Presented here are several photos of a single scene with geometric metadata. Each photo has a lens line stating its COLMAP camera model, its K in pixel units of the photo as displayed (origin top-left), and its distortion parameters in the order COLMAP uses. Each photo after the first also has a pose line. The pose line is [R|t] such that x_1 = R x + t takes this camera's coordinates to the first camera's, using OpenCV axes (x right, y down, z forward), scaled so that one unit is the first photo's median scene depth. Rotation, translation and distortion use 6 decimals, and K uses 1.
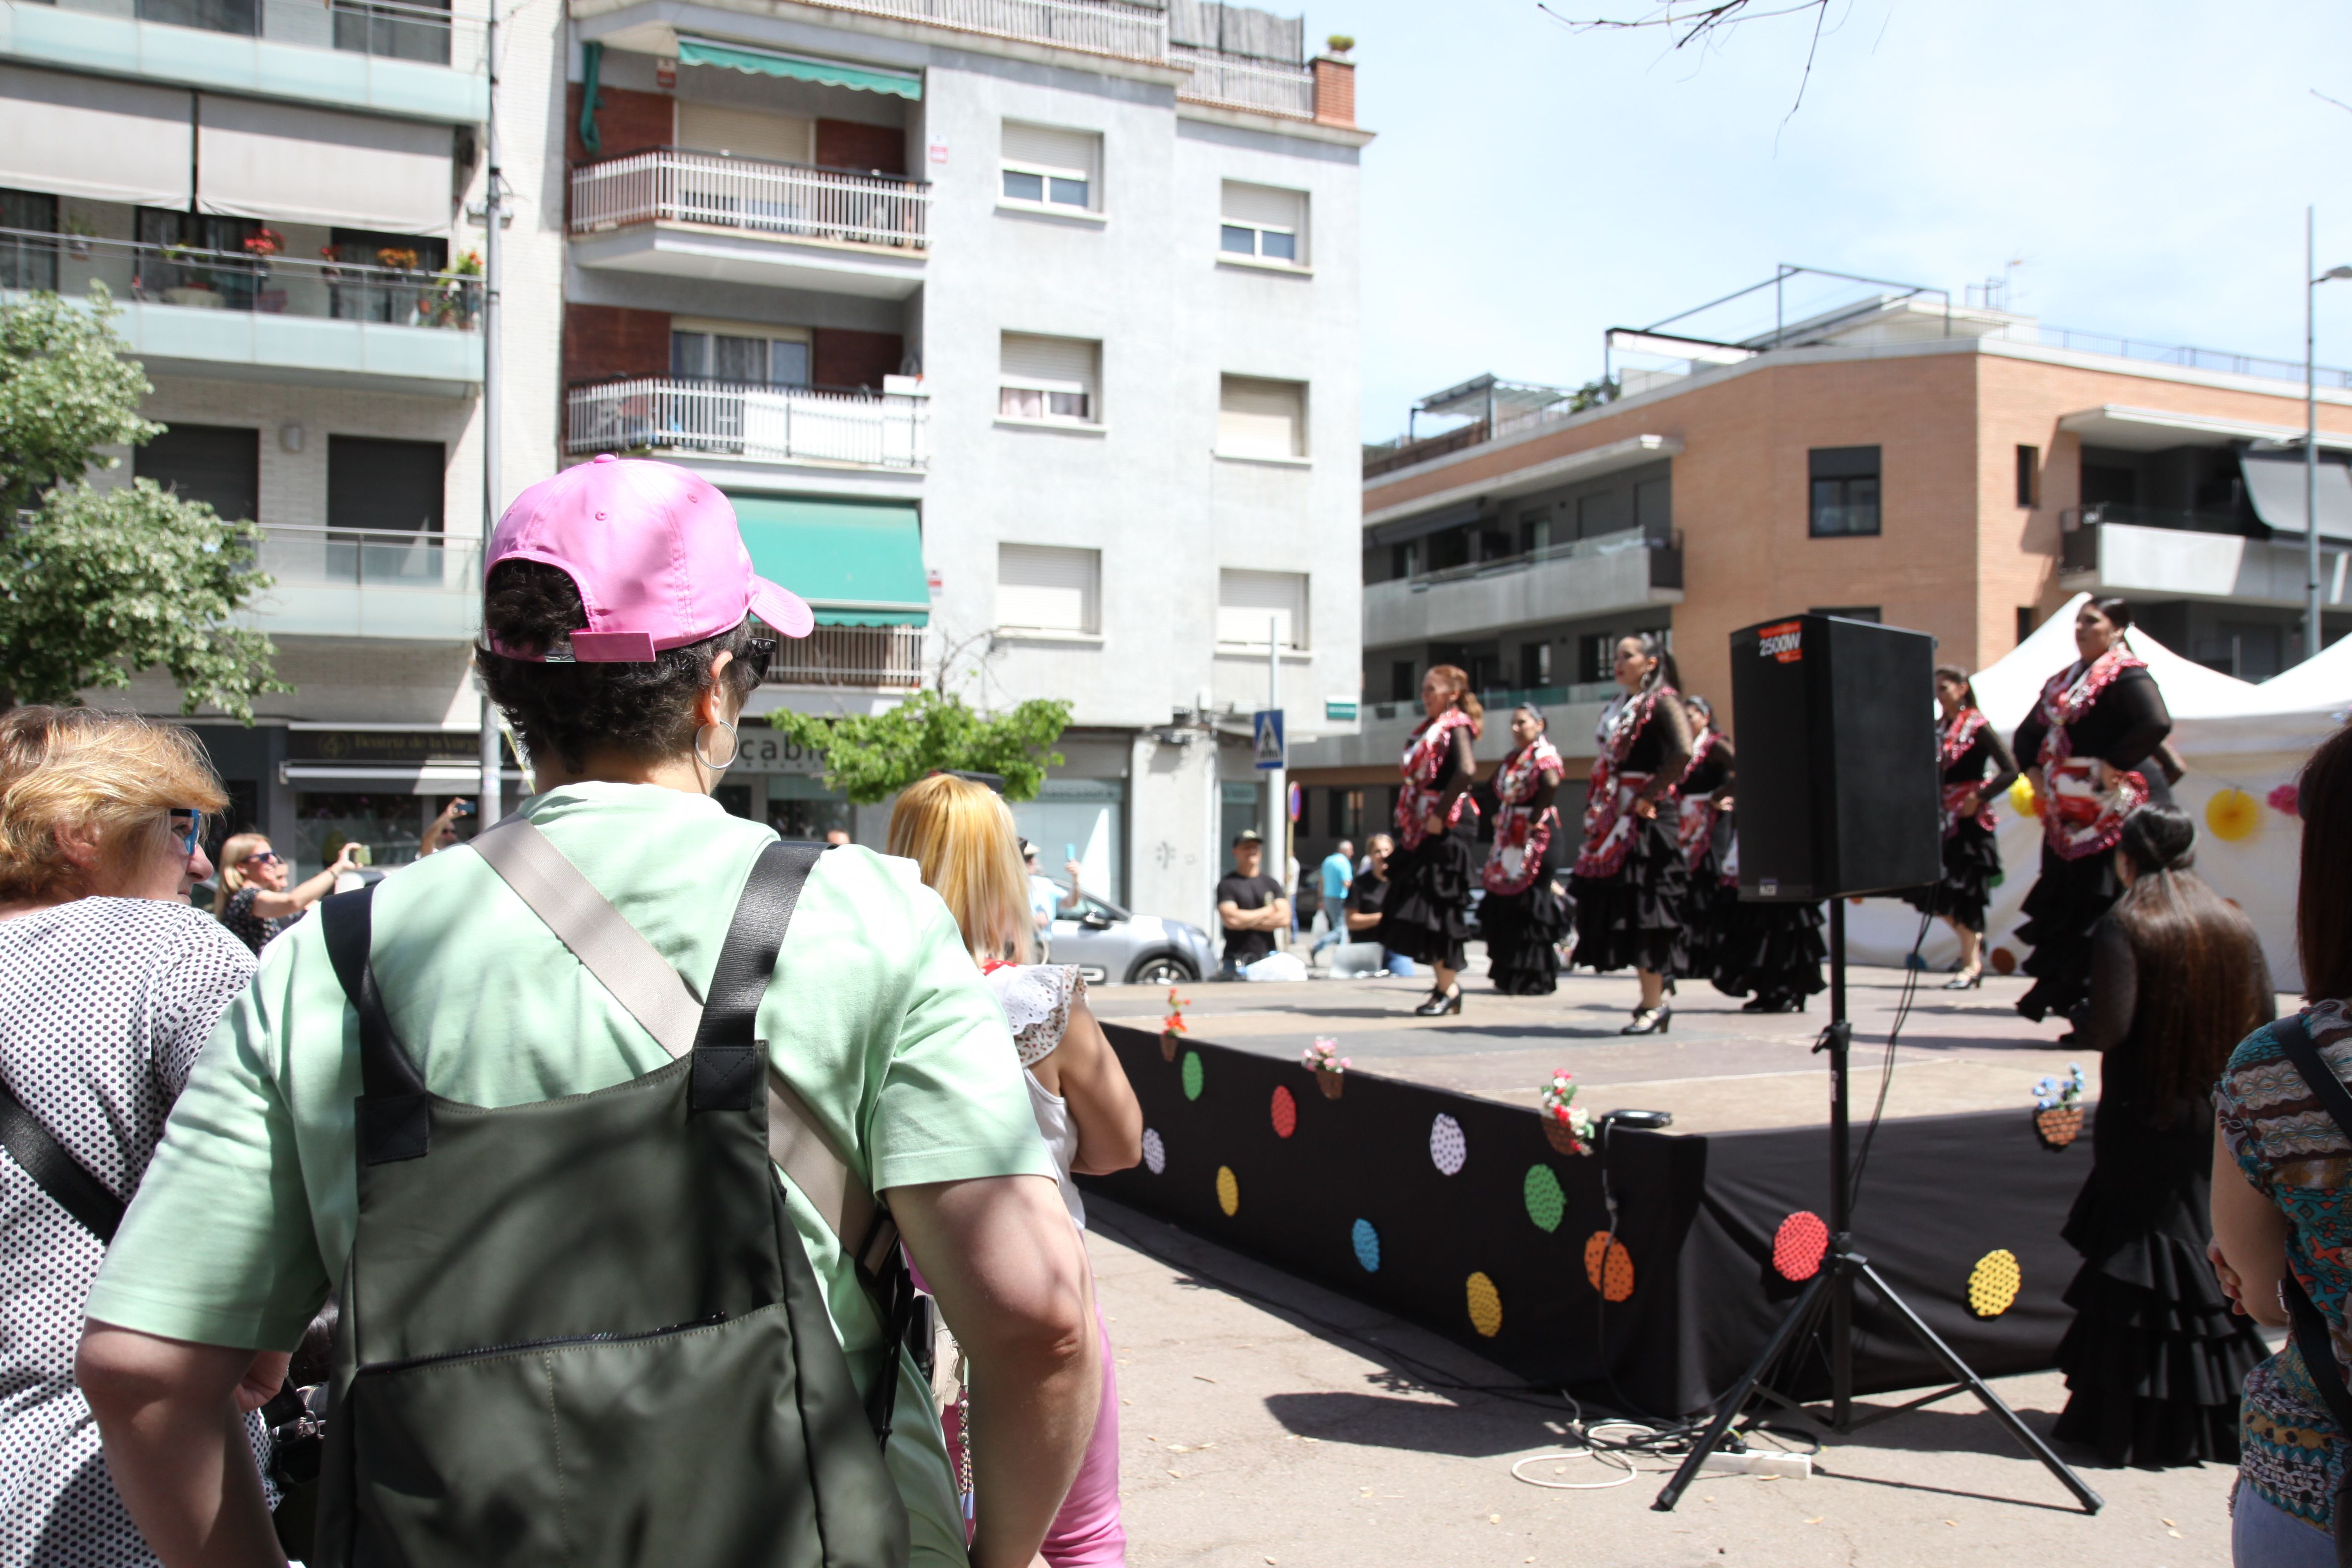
lens RADIAL K [[2095.3, 0, 1172.1], [0, 2095.3, 769.8], [0, 0, 1]] dist [0.010938, 0.016646]
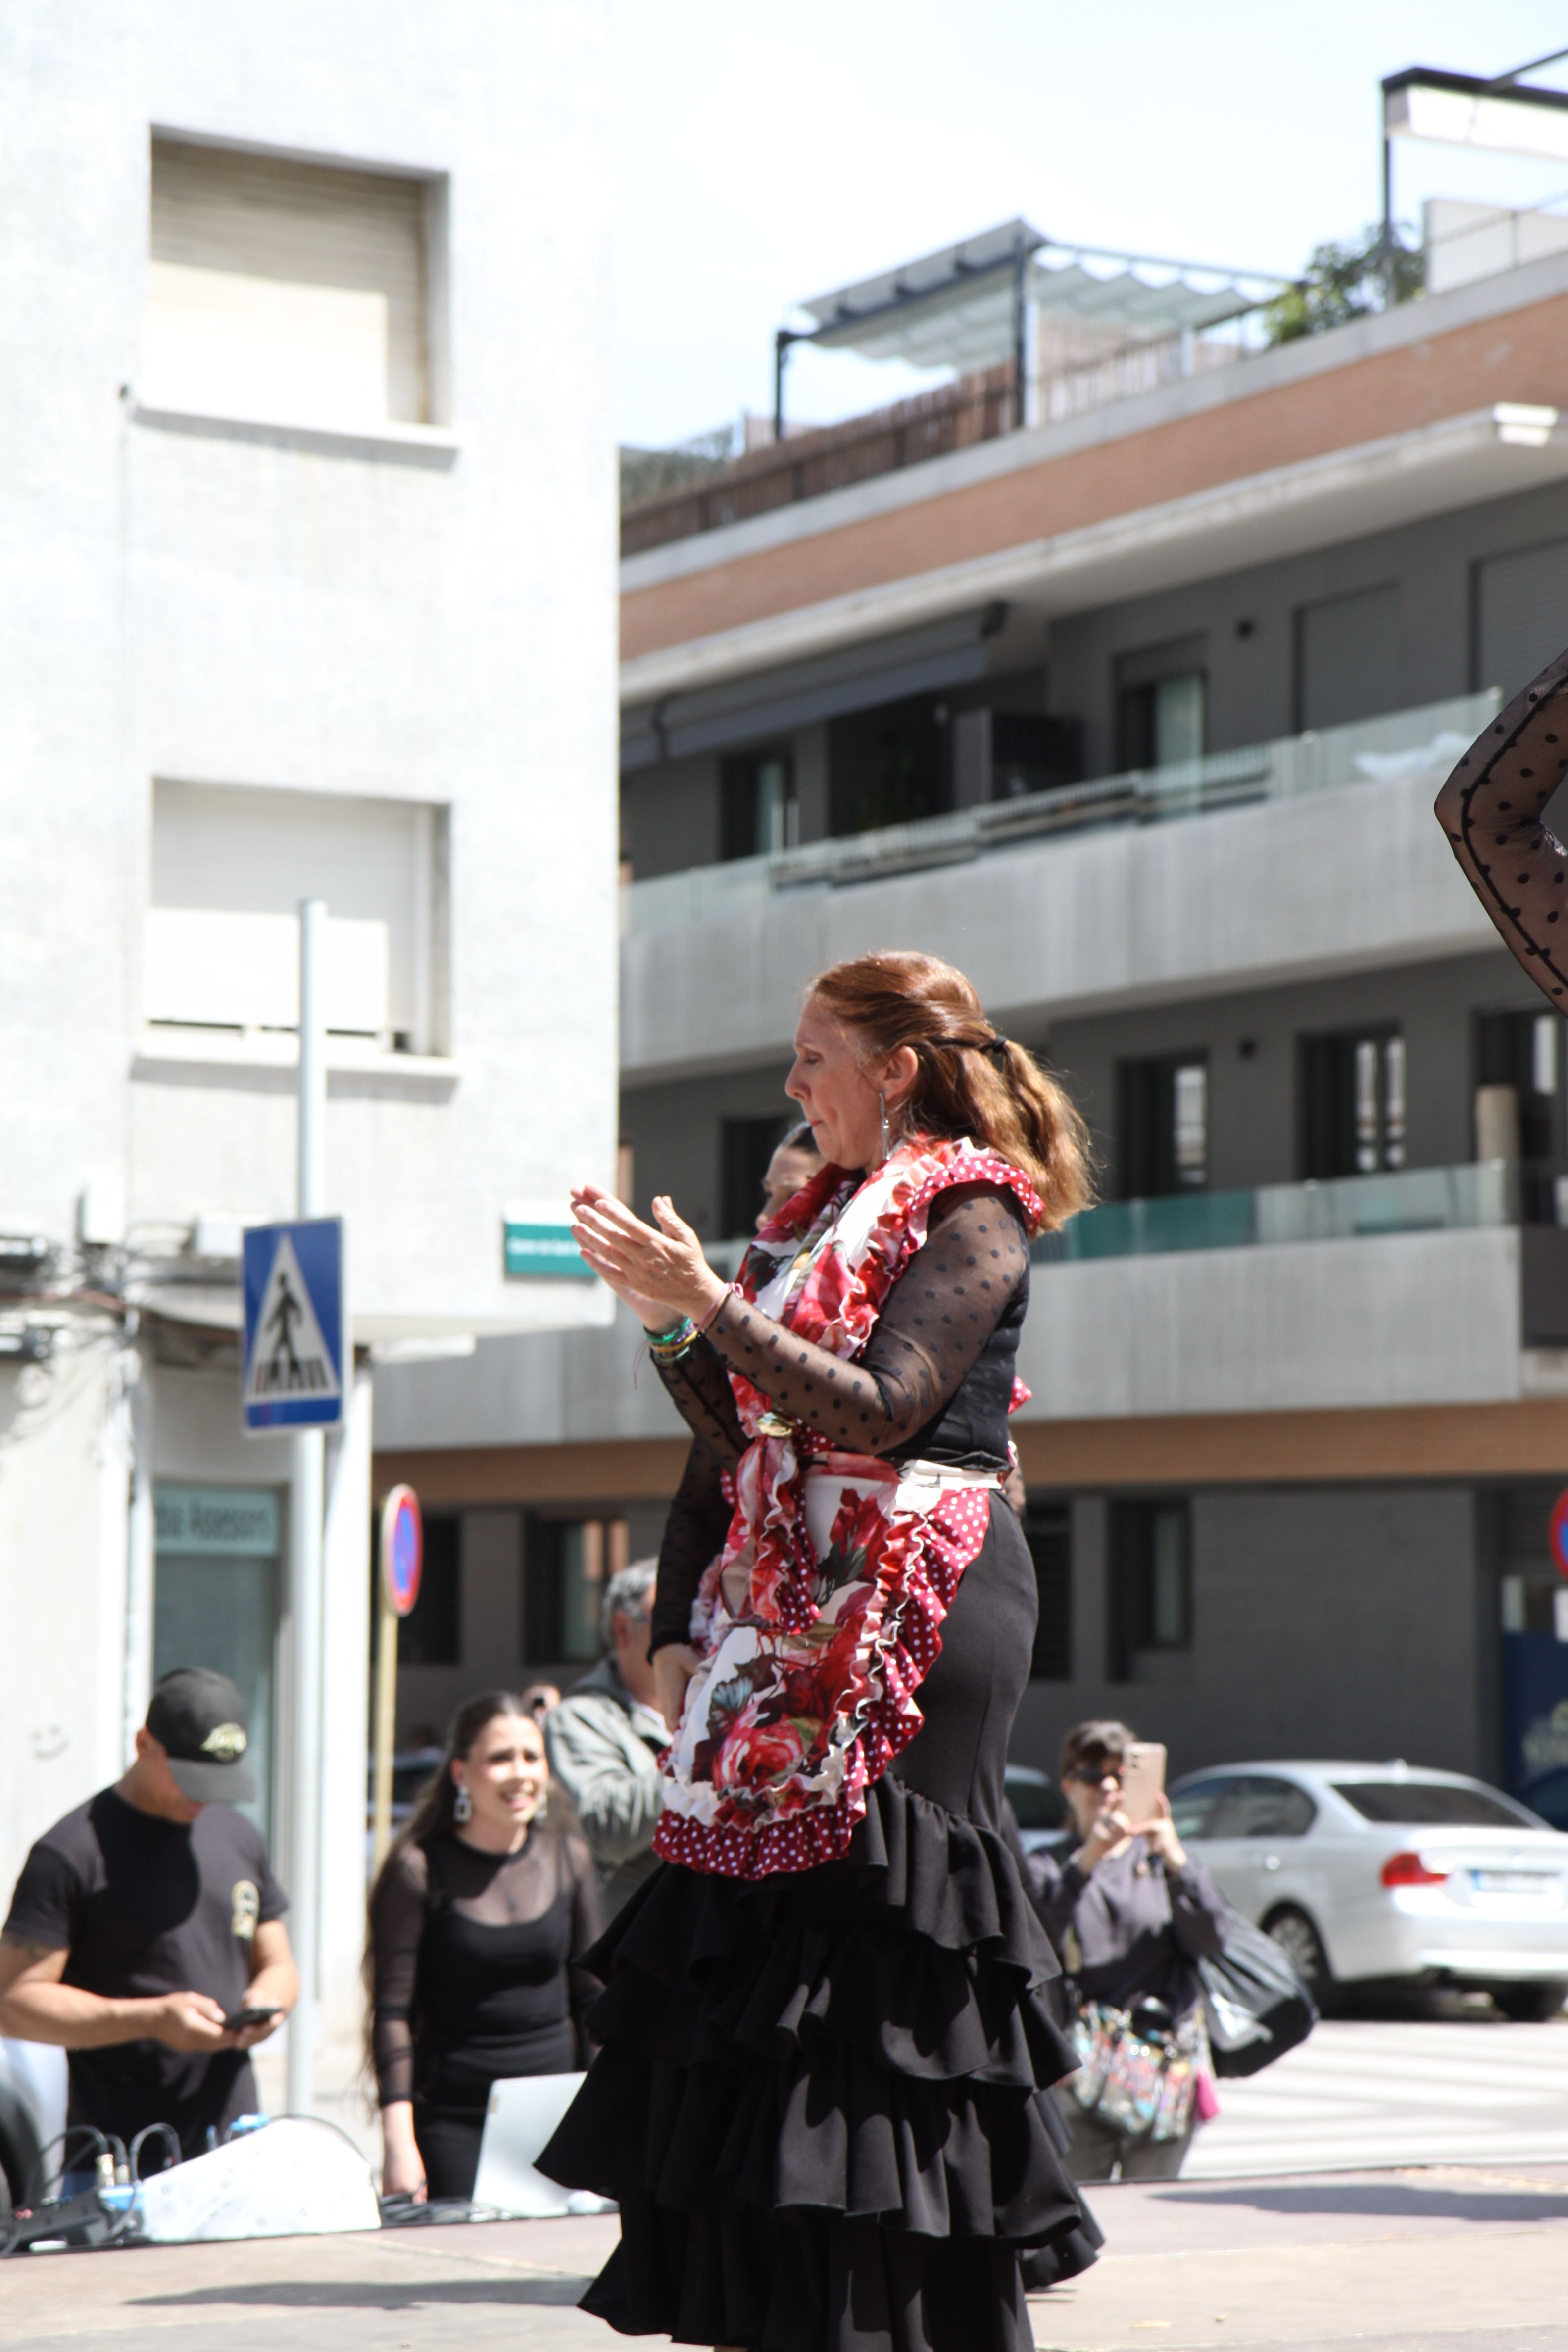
lens RADIAL K [[5945.9, 0, 774.7], [0, 5945.9, 1188.0], [0, 0, 1]] dist [0.463942, 0.000000]
pose [[0.993553, 0.005573, 0.113232, 0.011478], [-0.000055, 0.998814, -0.048680, 0.004158], [-0.113370, 0.048360, 0.992375, 0.103811]]
